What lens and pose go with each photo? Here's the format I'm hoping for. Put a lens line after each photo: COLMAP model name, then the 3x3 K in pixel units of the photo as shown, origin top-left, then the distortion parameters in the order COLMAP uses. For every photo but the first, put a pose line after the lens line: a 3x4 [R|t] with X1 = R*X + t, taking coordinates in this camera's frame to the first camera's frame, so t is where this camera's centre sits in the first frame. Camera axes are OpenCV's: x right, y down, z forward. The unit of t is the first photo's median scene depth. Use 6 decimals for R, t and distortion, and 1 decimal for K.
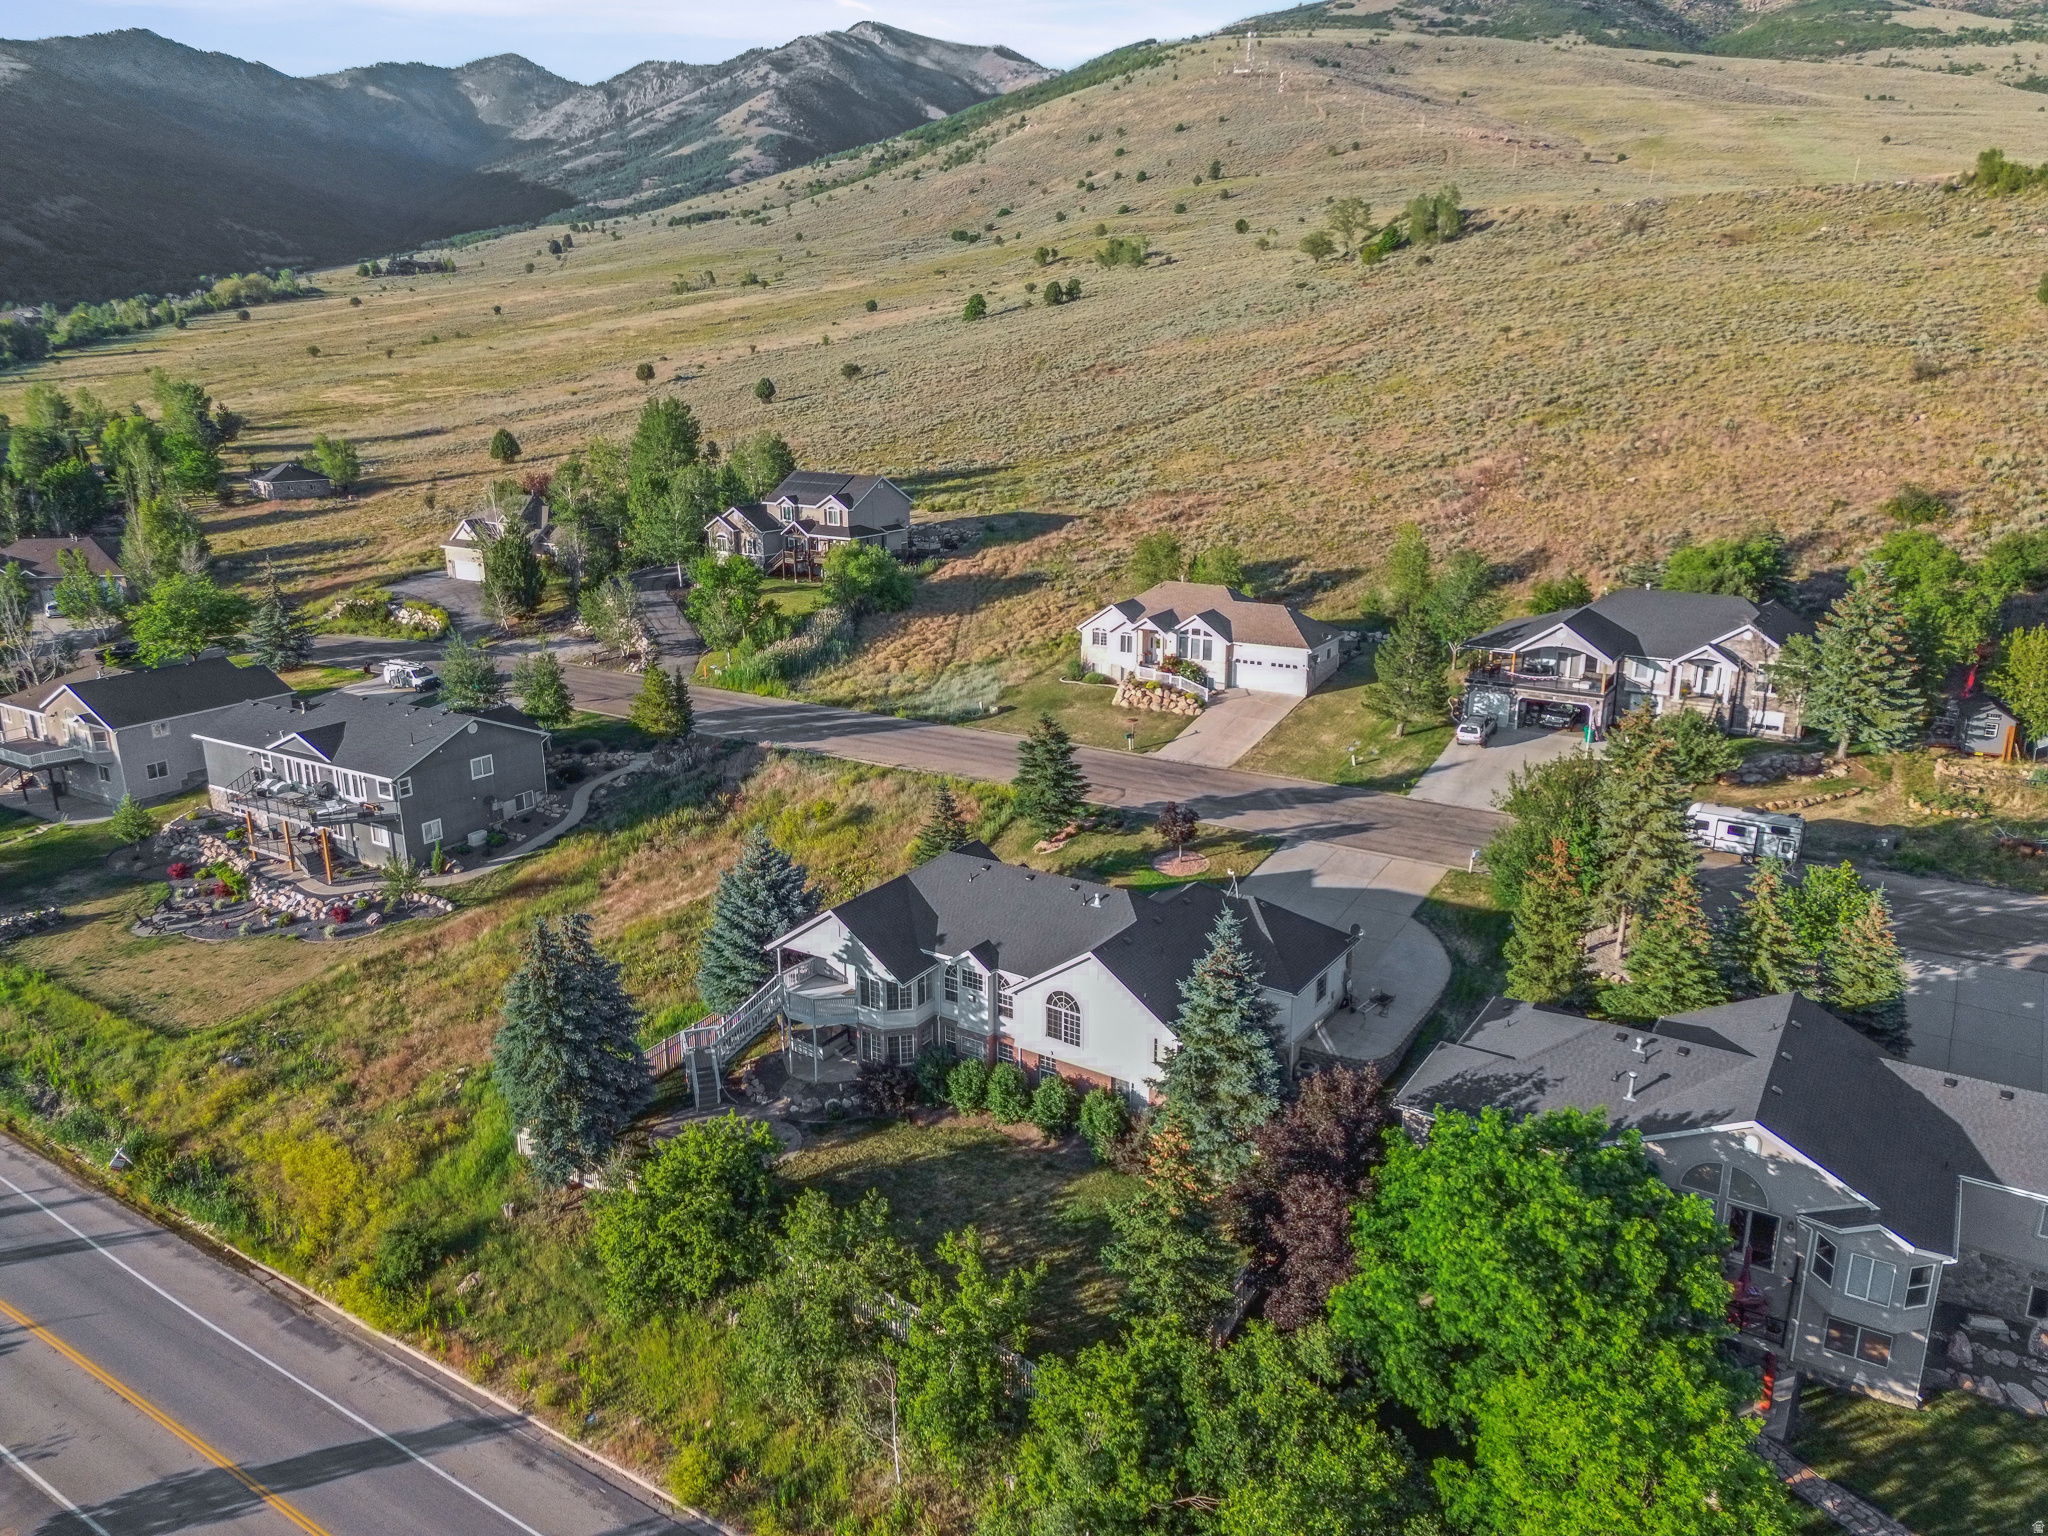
lens RADIAL K [[1429.6, 0, 1024.0], [0, 1429.6, 768.0], [0, 0, 1]] dist [0.091727, -0.098540]
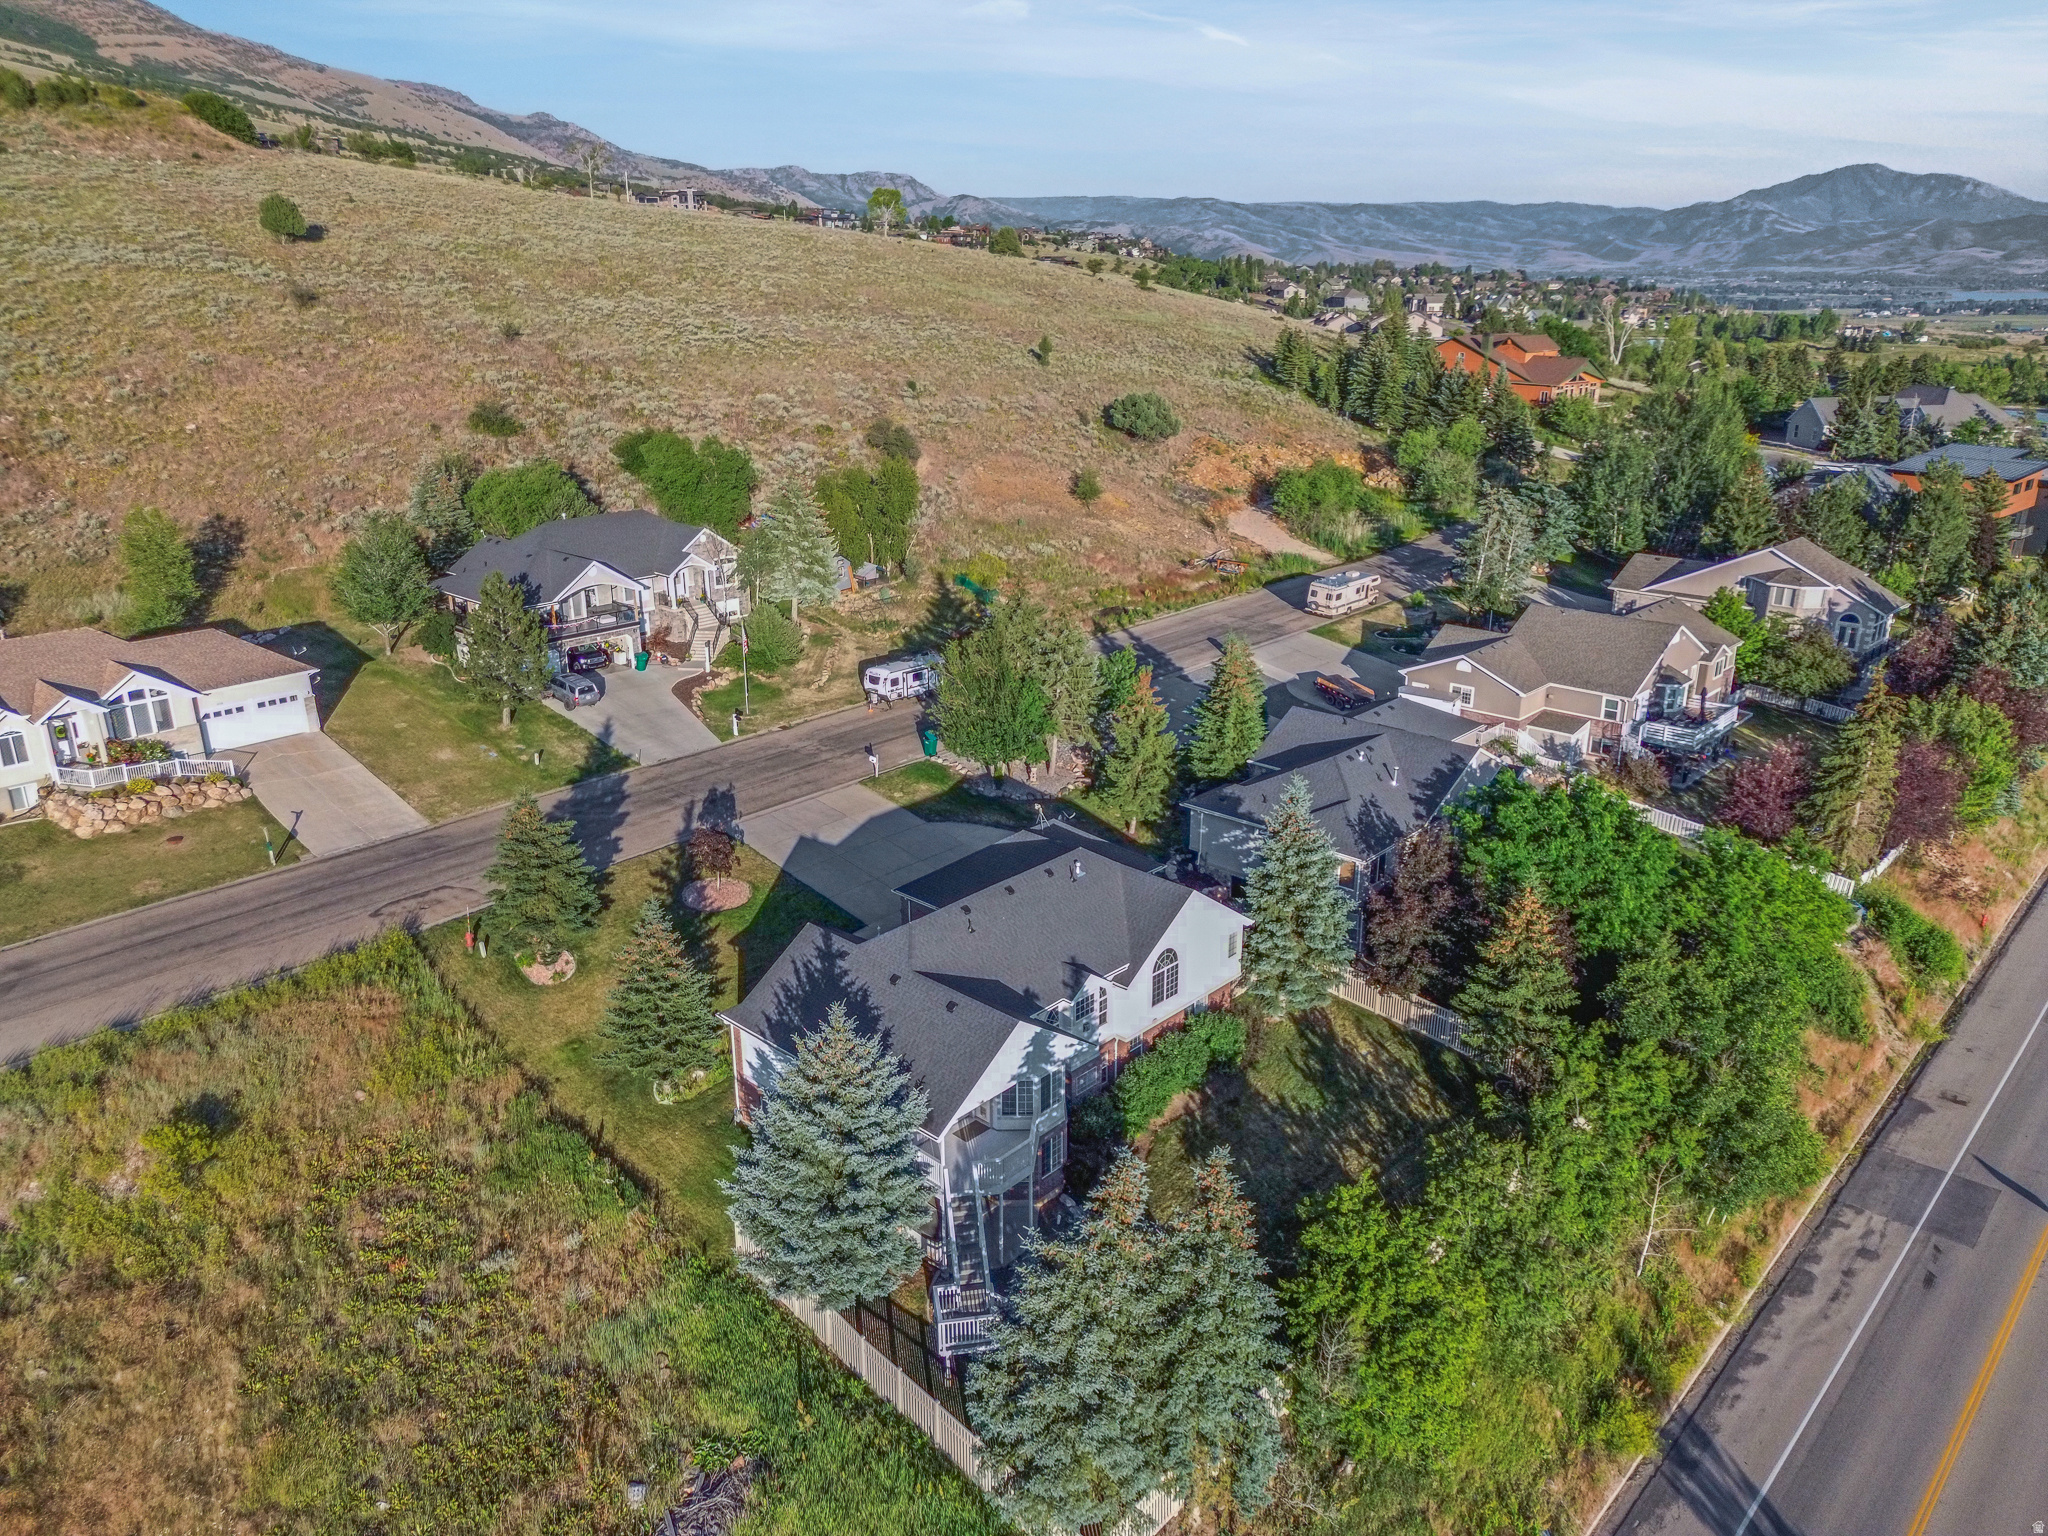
lens RADIAL K [[1429.6, 0, 1024.0], [0, 1429.6, 768.0], [0, 0, 1]] dist [0.091727, -0.098540]
pose [[0.177435, -0.323808, 0.929336, -0.483809], [0.278946, 0.922140, 0.268043, -0.138882], [-0.943772, 0.211674, 0.253945, 0.464361]]
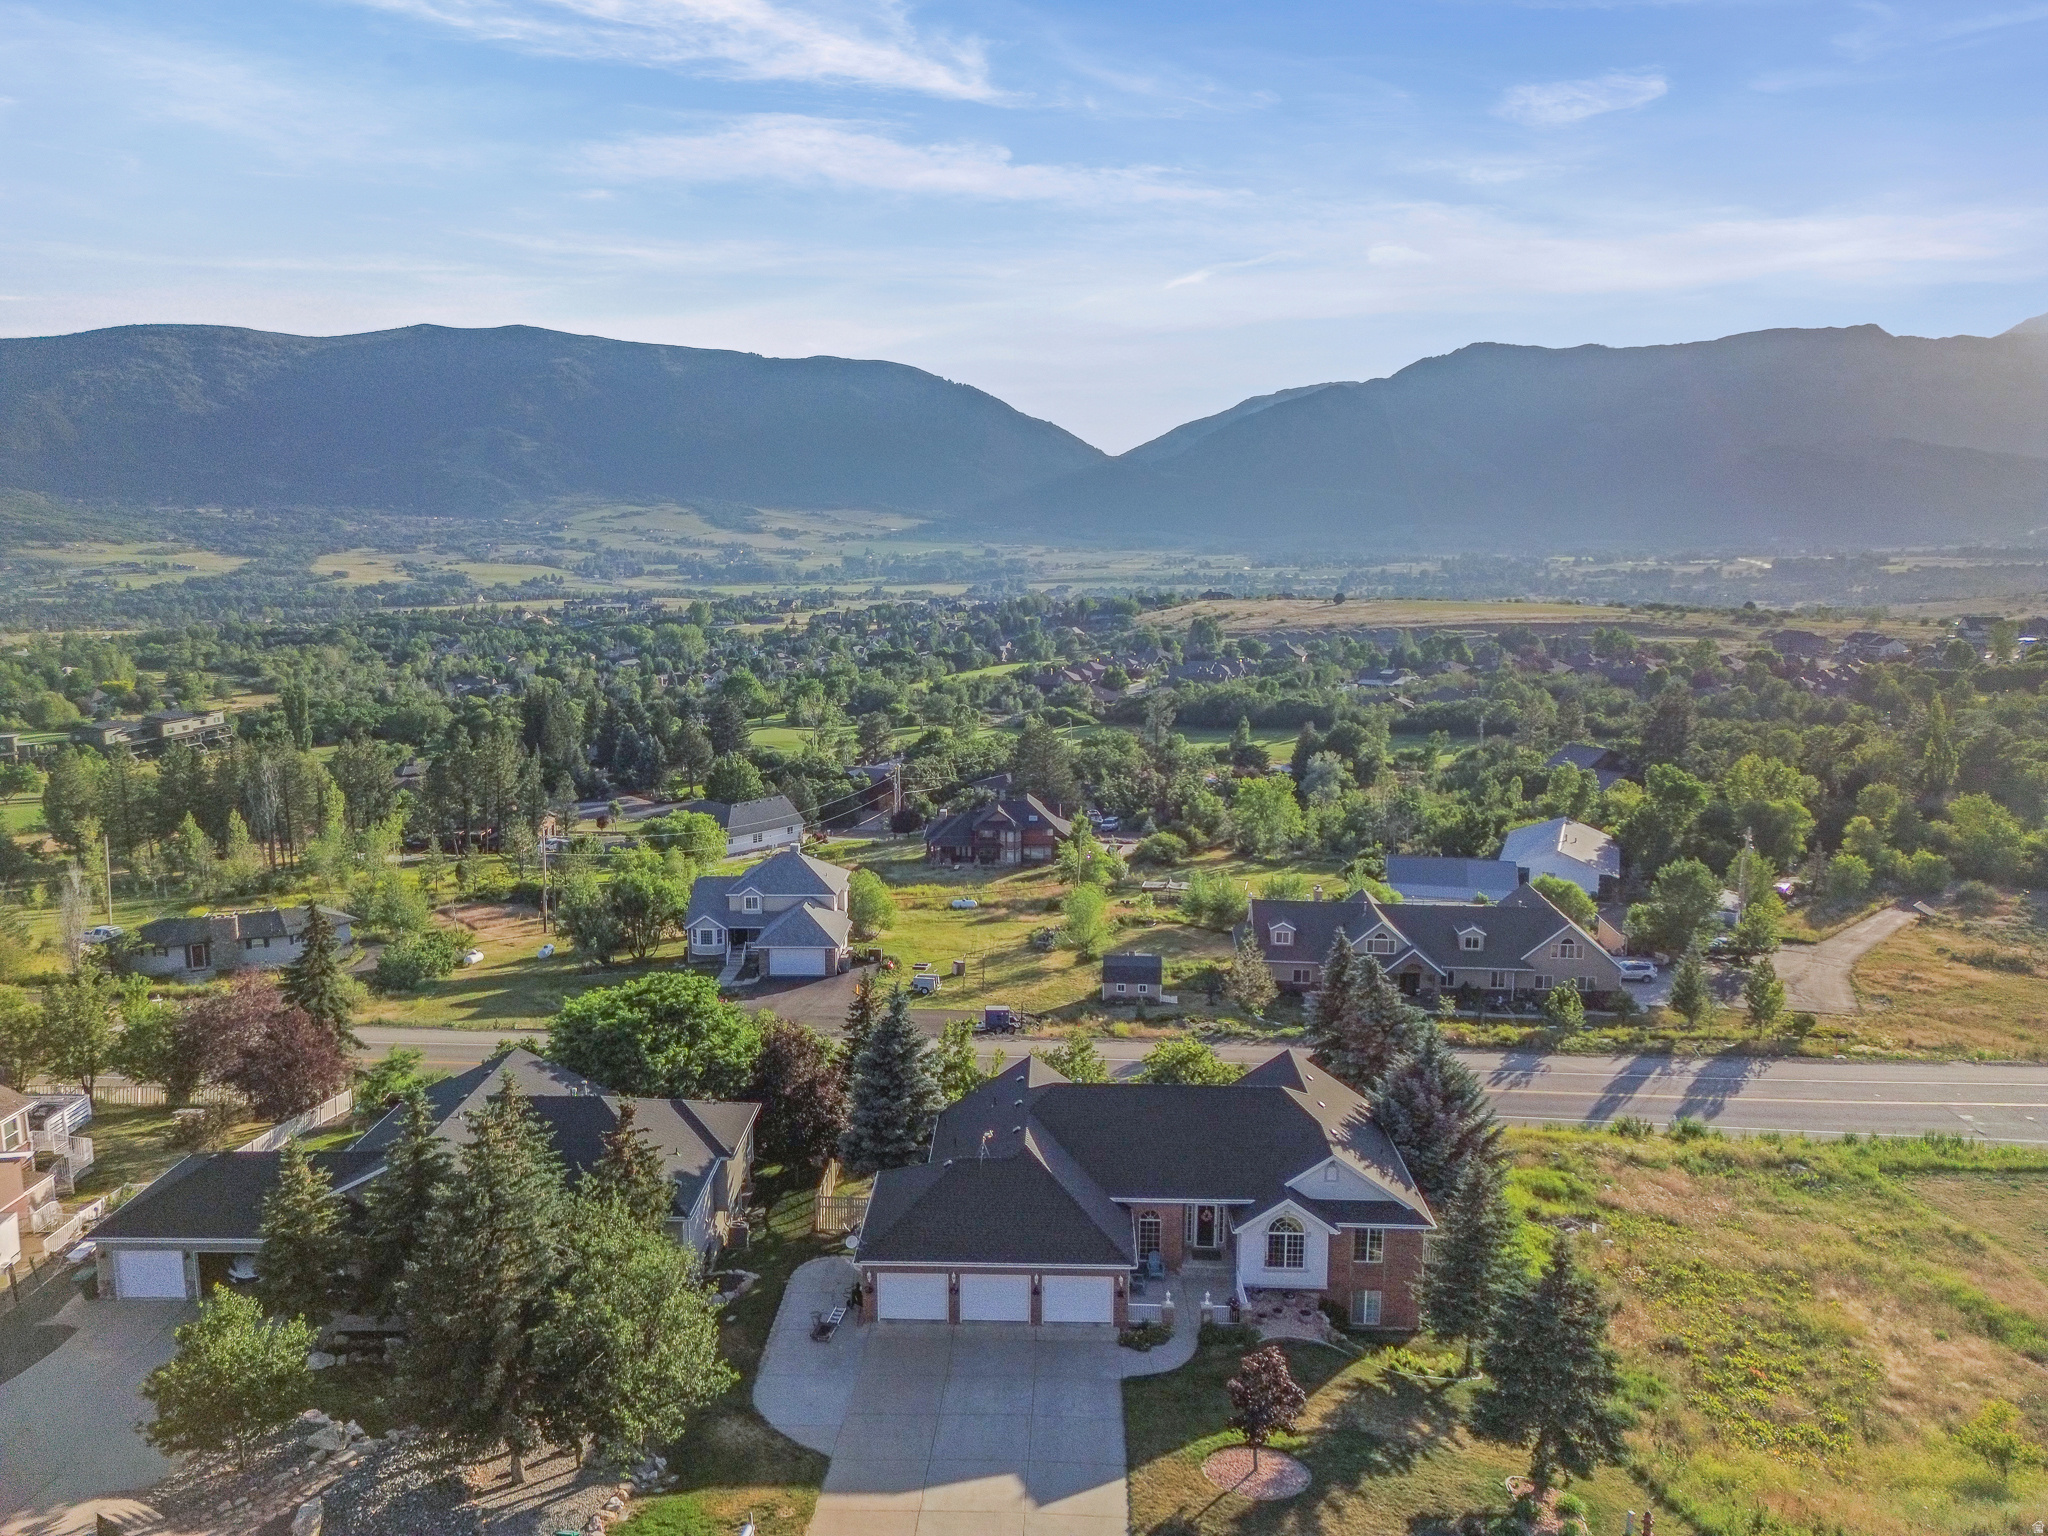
lens RADIAL K [[1429.6, 0, 1024.0], [0, 1429.6, 768.0], [0, 0, 1]] dist [0.091727, -0.098540]
pose [[-0.848864, 0.090131, -0.520871, 0.355994], [-0.149874, 0.903887, 0.400657, -0.302598], [0.506920, 0.418169, -0.753768, 0.983556]]
